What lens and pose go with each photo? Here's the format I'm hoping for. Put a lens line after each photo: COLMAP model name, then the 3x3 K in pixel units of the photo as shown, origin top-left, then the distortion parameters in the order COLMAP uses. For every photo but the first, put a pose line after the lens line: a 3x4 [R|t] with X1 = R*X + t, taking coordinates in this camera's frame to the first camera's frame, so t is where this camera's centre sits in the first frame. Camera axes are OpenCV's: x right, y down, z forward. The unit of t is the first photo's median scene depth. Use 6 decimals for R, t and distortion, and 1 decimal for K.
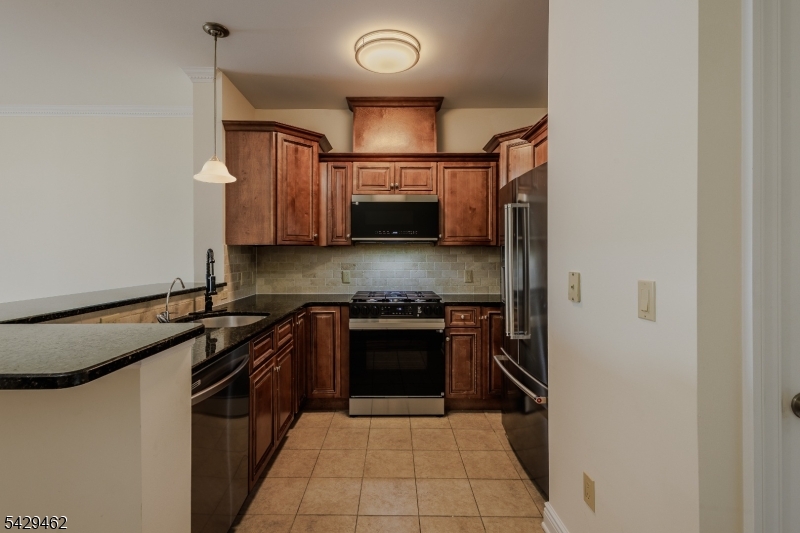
lens RADIAL K [[376.1, 0, 393.9], [0, 376.1, 251.0], [0, 0, 1]] dist [0.017812, -0.004109]
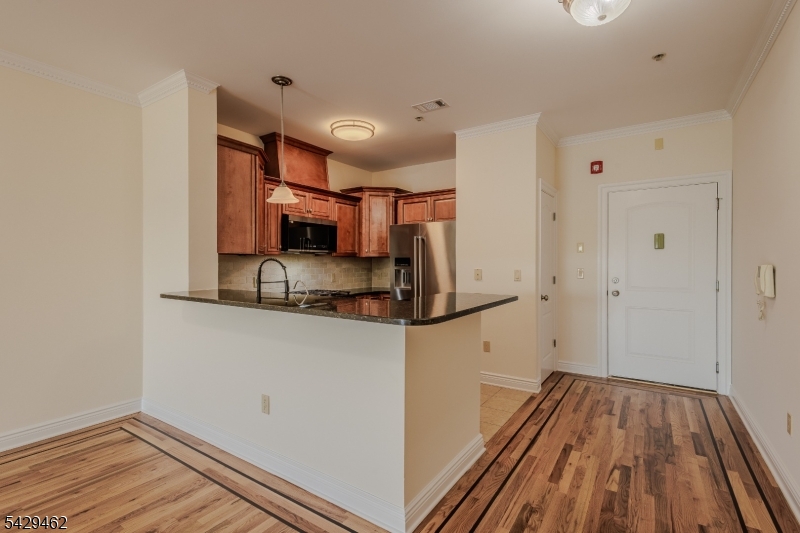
lens RADIAL K [[376.1, 0, 417.5], [0, 376.1, 271.4], [0, 0, 1]] dist [0.017812, -0.004109]
pose [[0.520585, -0.021289, 0.853544, -1.026544], [-0.008289, 0.999516, 0.029986, -0.002313], [-0.853770, -0.022685, 0.520156, -0.023675]]
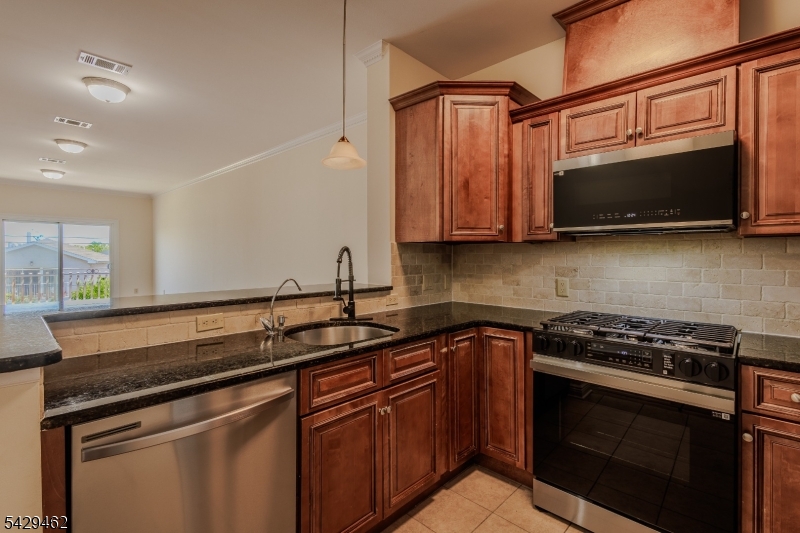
lens RADIAL K [[376.1, 0, 393.7], [0, 376.1, 258.4], [0, 0, 1]] dist [0.017812, -0.004109]
pose [[0.723074, 0.005789, -0.690746, 0.148175], [0.003221, 0.999926, 0.011752, 0.009338], [0.690763, -0.010722, 0.723002, 0.363965]]
